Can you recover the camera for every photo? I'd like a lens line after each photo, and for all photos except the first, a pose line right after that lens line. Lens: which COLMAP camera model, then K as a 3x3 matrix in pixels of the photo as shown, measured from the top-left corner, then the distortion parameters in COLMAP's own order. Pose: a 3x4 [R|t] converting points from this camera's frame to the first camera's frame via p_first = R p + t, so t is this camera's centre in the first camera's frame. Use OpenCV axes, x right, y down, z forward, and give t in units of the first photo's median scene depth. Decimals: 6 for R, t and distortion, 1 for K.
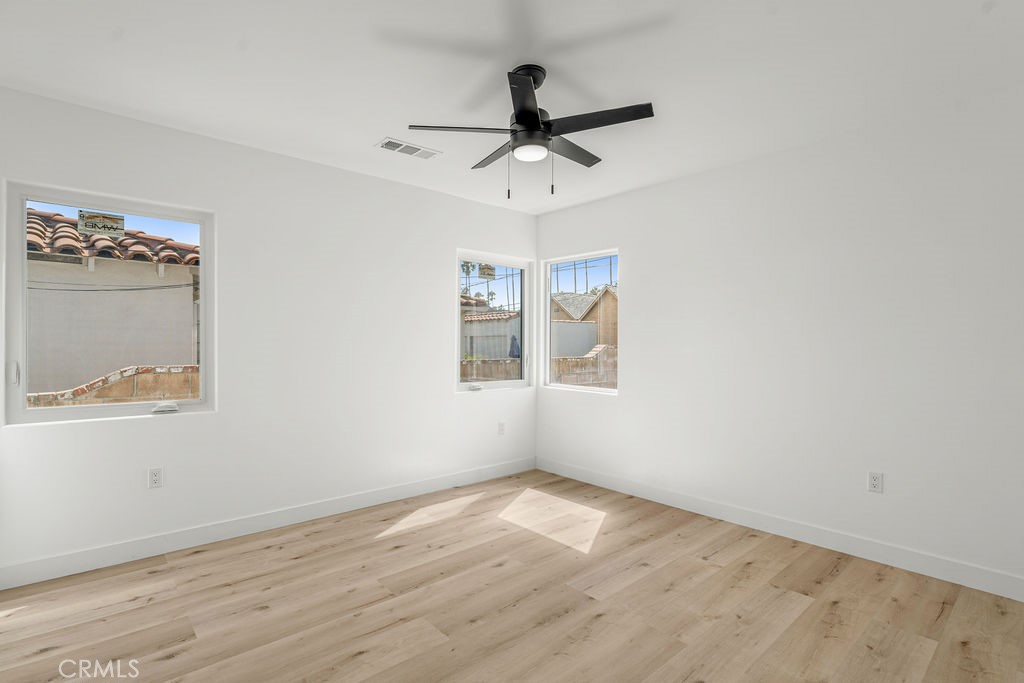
lens RADIAL K [[497.9, 0, 511.5], [0, 497.9, 342.4], [0, 0, 1]] dist [0.000764, 0.000123]
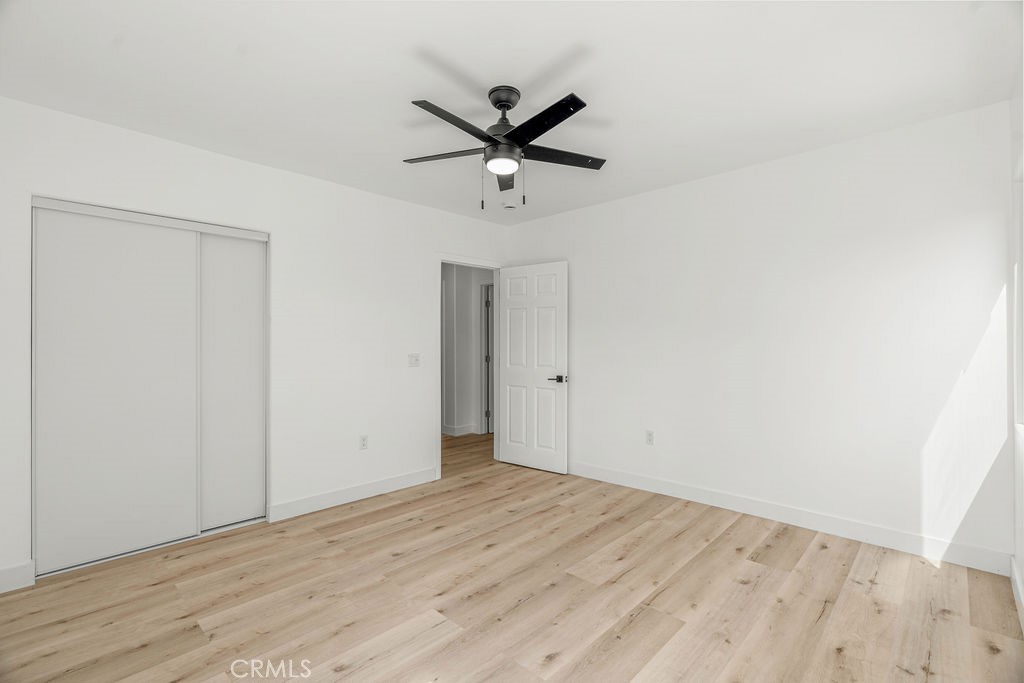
lens RADIAL K [[467.5, 0, 512.5], [0, 467.5, 342.0], [0, 0, 1]] dist [-0.000494, 0.000001]
pose [[-0.996432, 0.000682, -0.084401, 0.102791], [0.000658, 1.000000, 0.000308, -0.002732], [0.084401, 0.000252, -0.996432, 1.987340]]
